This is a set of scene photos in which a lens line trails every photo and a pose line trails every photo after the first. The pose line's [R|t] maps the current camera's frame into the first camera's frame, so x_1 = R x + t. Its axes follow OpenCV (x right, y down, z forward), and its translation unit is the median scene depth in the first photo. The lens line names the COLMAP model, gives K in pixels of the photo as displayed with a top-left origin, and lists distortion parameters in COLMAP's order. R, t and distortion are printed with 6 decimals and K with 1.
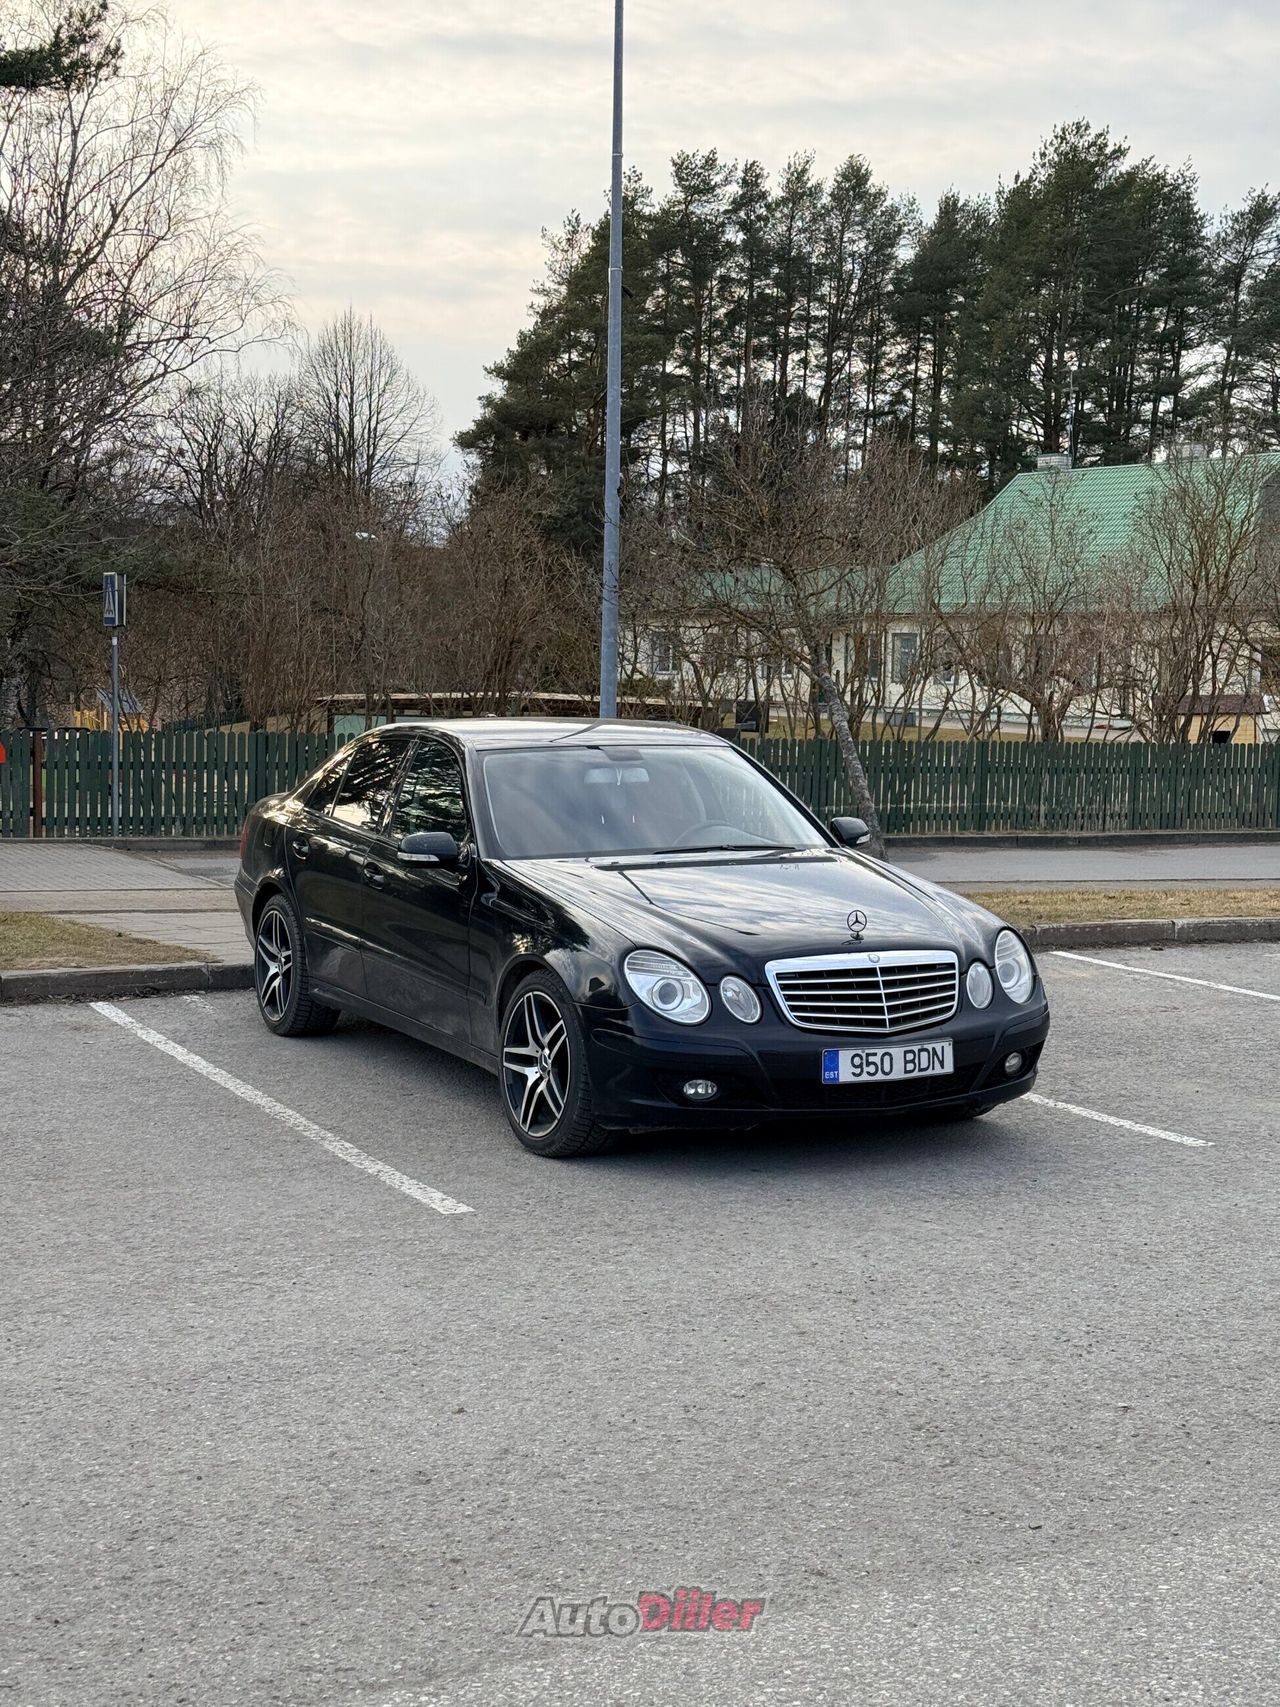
lens RADIAL K [[2349.0, 0, 640.0], [0, 2349.0, 853.5], [0, 0, 1]] dist [0.039413, -0.035440]
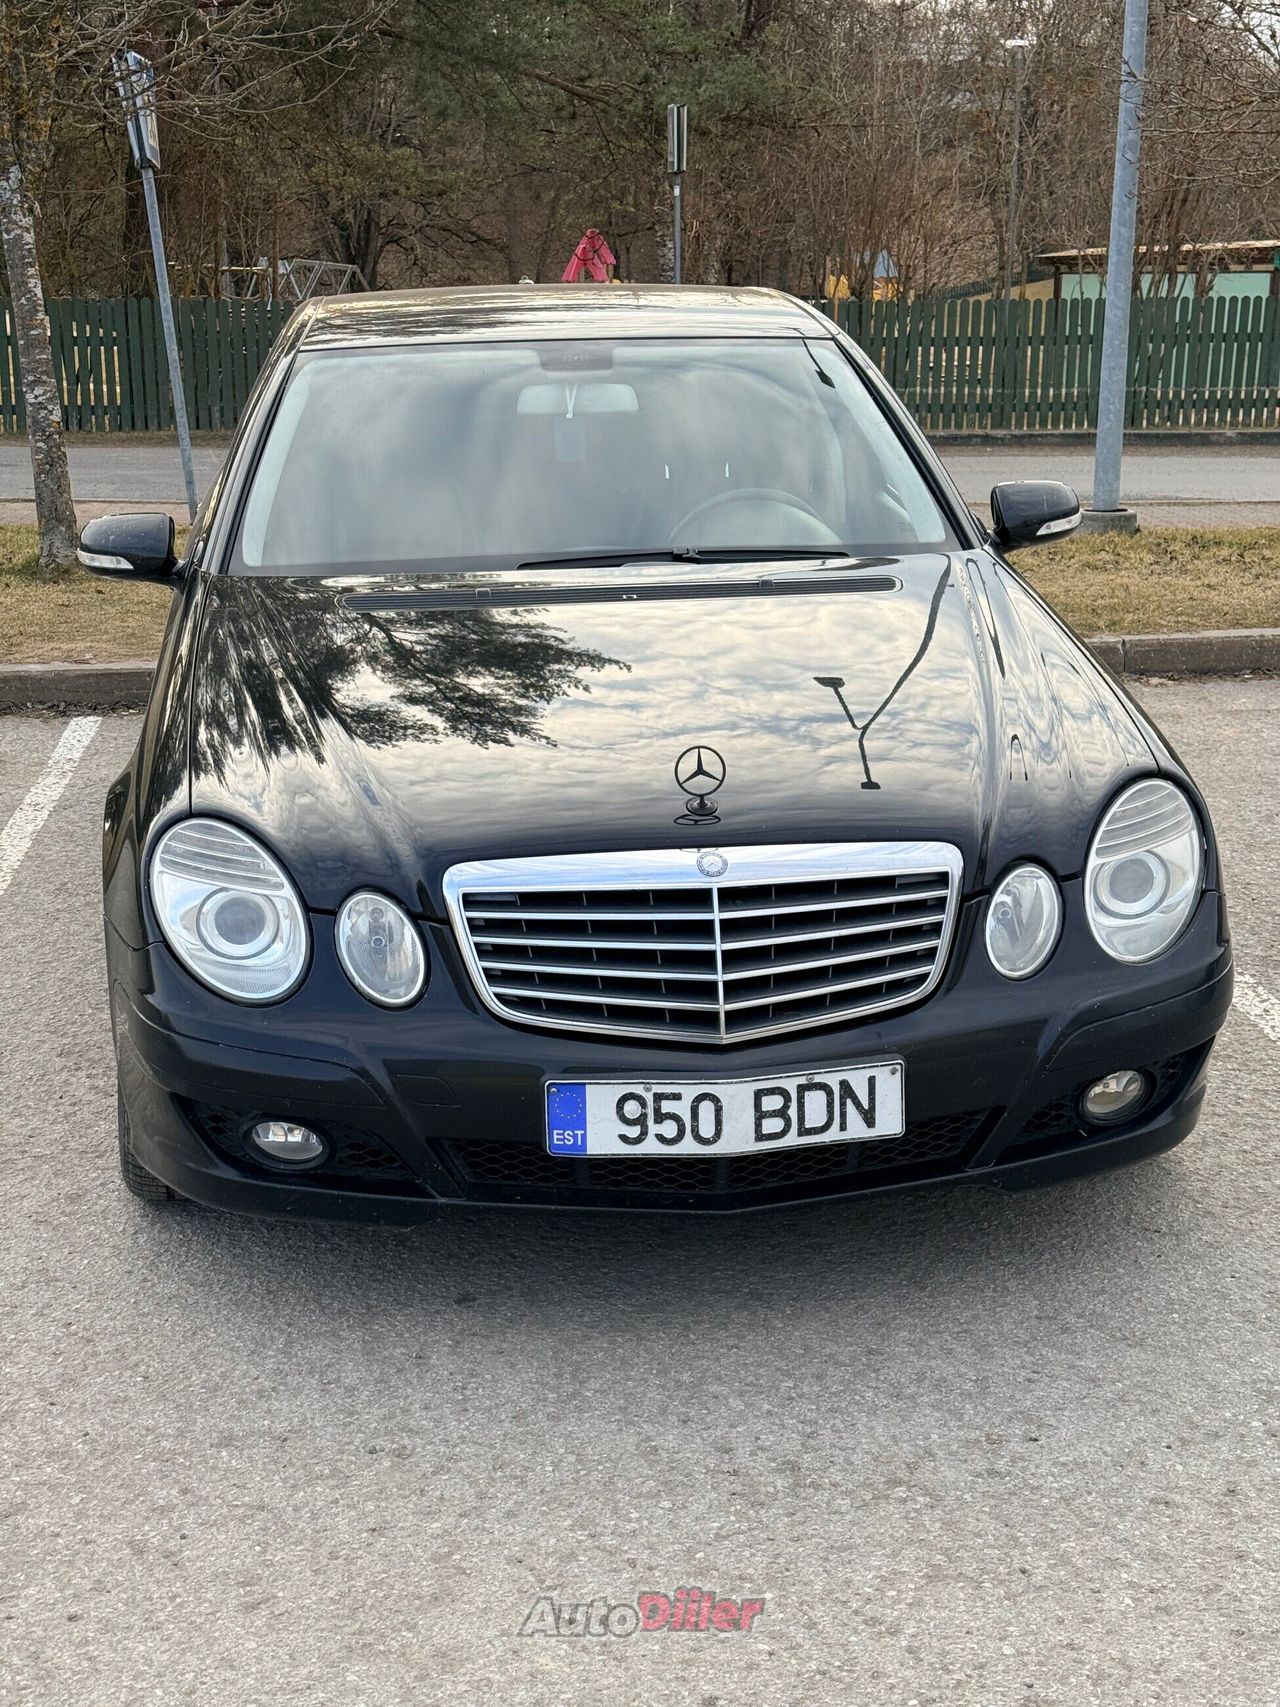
lens RADIAL K [[2349.0, 0, 640.0], [0, 2349.0, 853.5], [0, 0, 1]] dist [0.039413, -0.035440]
pose [[0.936959, 0.068982, -0.342564, 0.234705], [-0.005881, 0.983296, 0.181921, -0.035161], [0.349391, -0.168437, 0.921713, 0.606736]]
